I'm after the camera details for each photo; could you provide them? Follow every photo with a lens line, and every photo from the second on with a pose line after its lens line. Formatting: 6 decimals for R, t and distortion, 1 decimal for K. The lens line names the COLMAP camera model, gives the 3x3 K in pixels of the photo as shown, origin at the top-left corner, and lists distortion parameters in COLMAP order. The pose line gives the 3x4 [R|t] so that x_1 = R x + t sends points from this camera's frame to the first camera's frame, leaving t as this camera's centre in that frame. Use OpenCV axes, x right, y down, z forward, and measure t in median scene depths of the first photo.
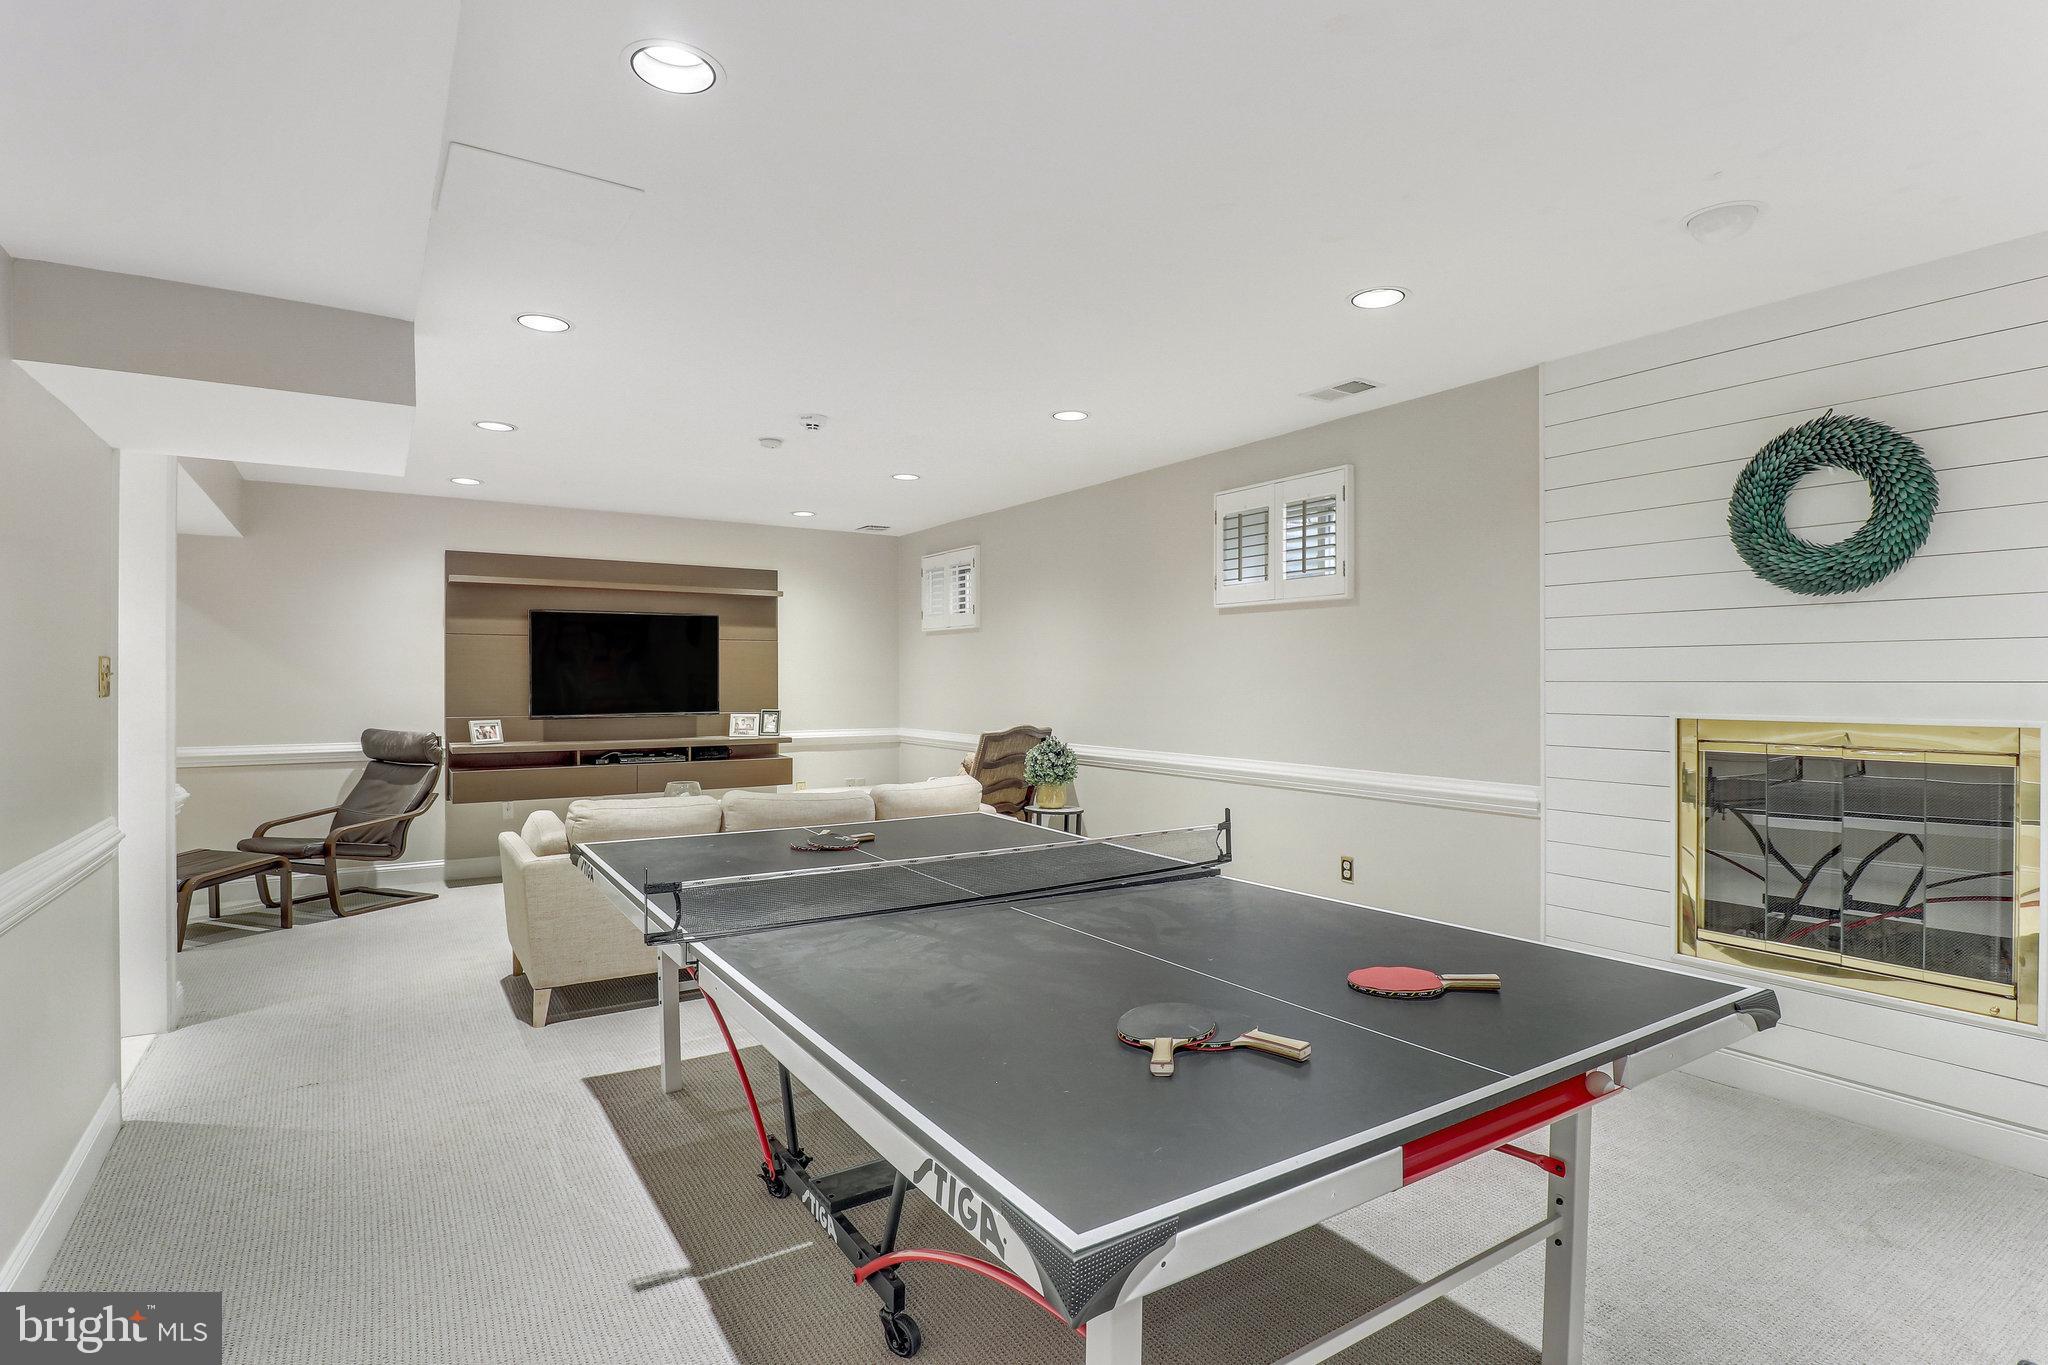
lens RADIAL K [[1012.5, 0, 1020.2], [0, 1012.5, 694.1], [0, 0, 1]] dist [-0.001049, -0.000357]
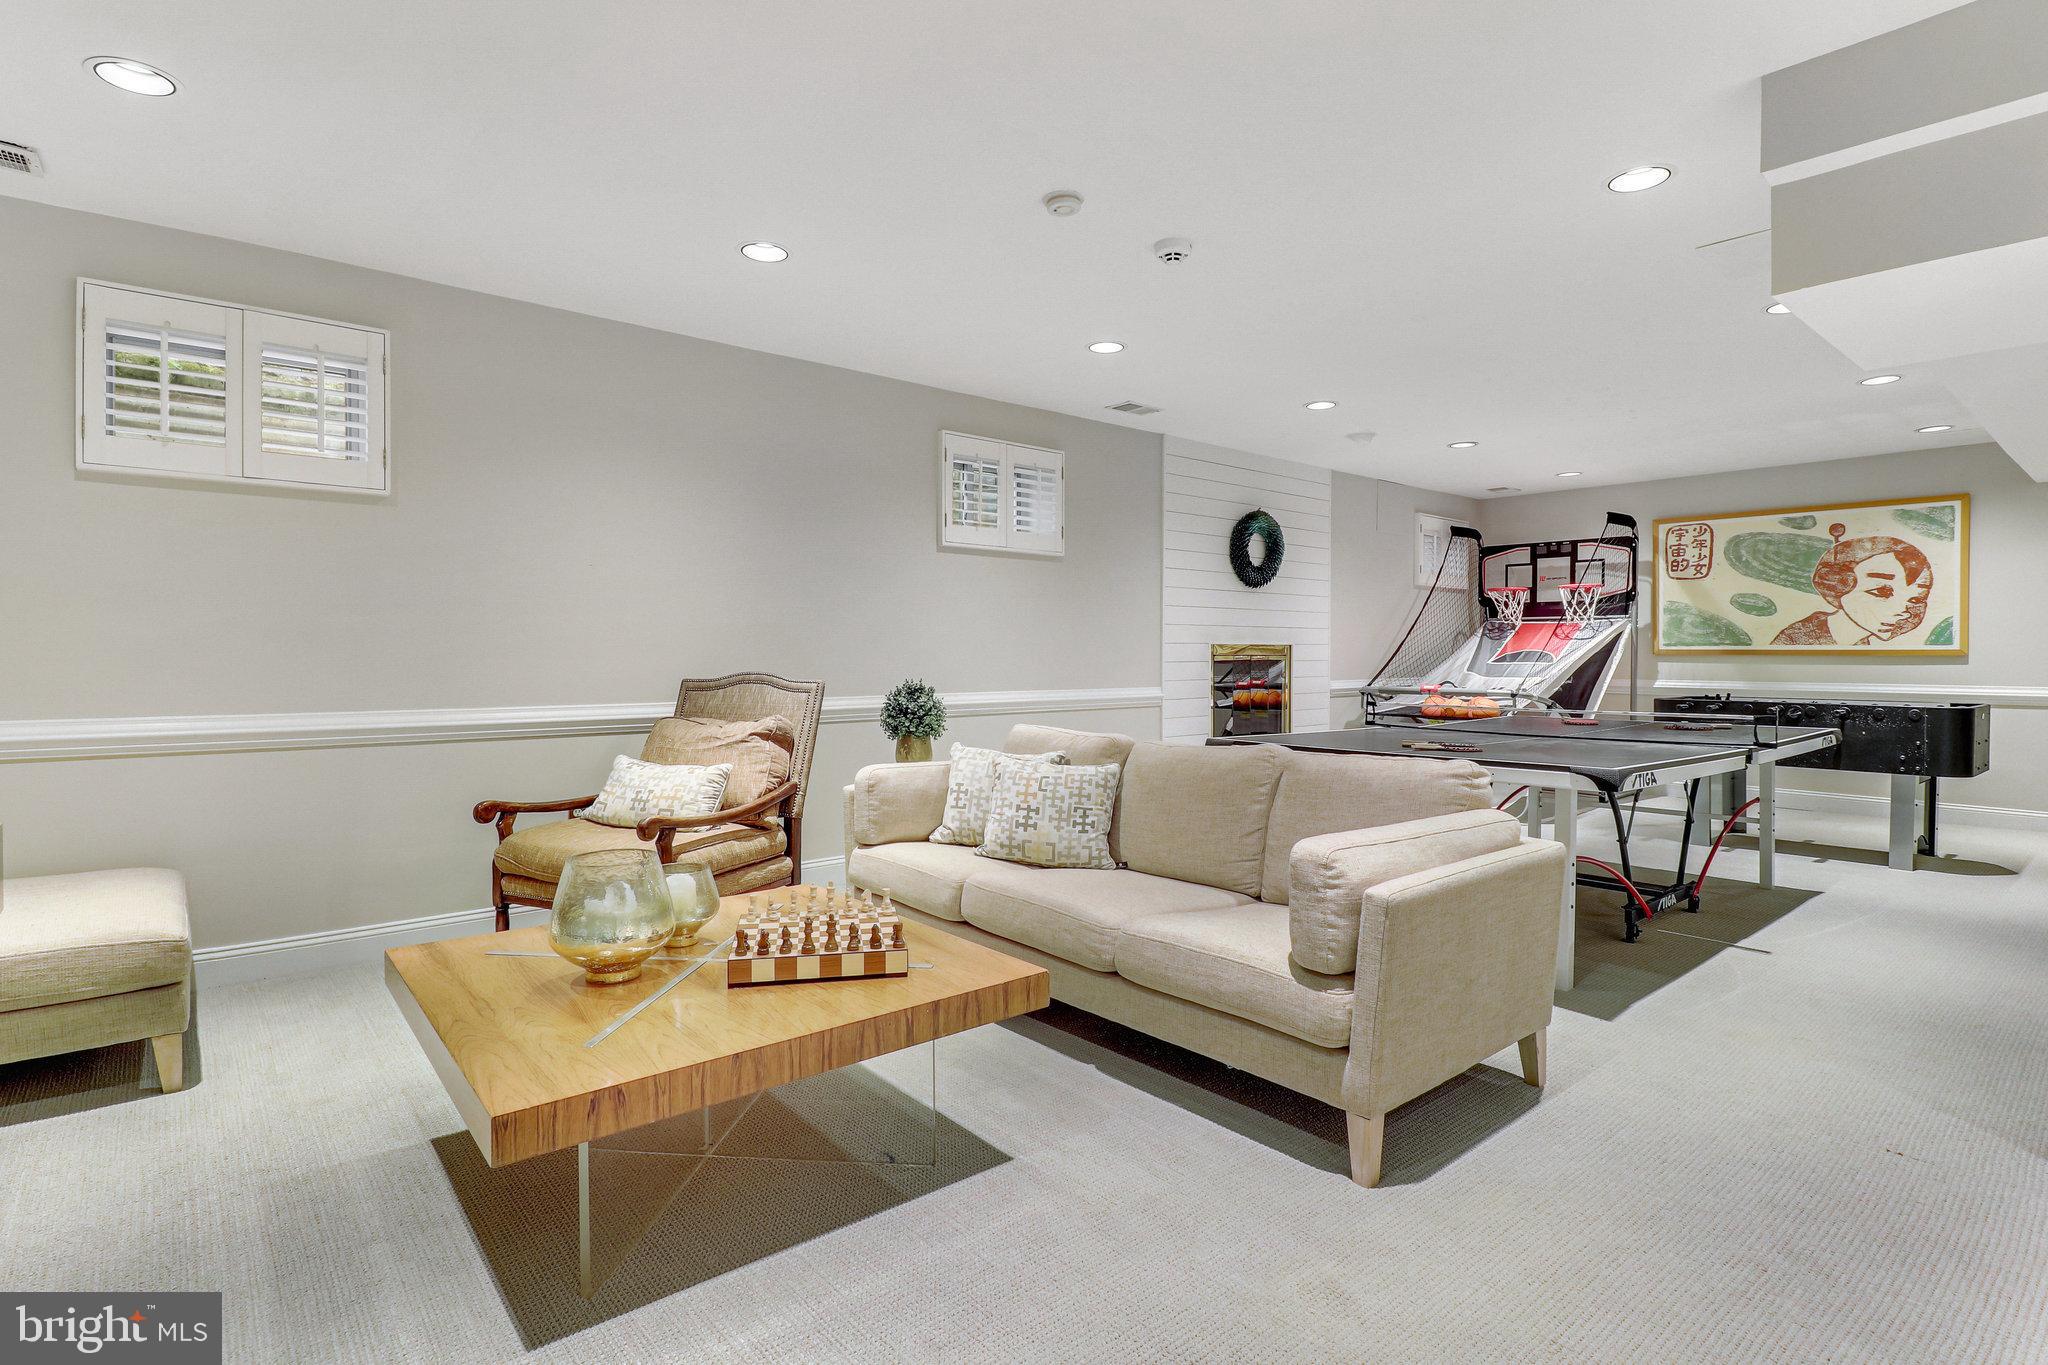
lens RADIAL K [[1030.1, 0, 1021.6], [0, 1030.1, 655.3], [0, 0, 1]] dist [0.001622, -0.000083]
pose [[-0.123432, -0.022629, 0.992095, -0.737875], [-0.004700, 0.999742, 0.022219, 0.000500], [-0.992342, -0.001921, -0.123506, 0.928191]]
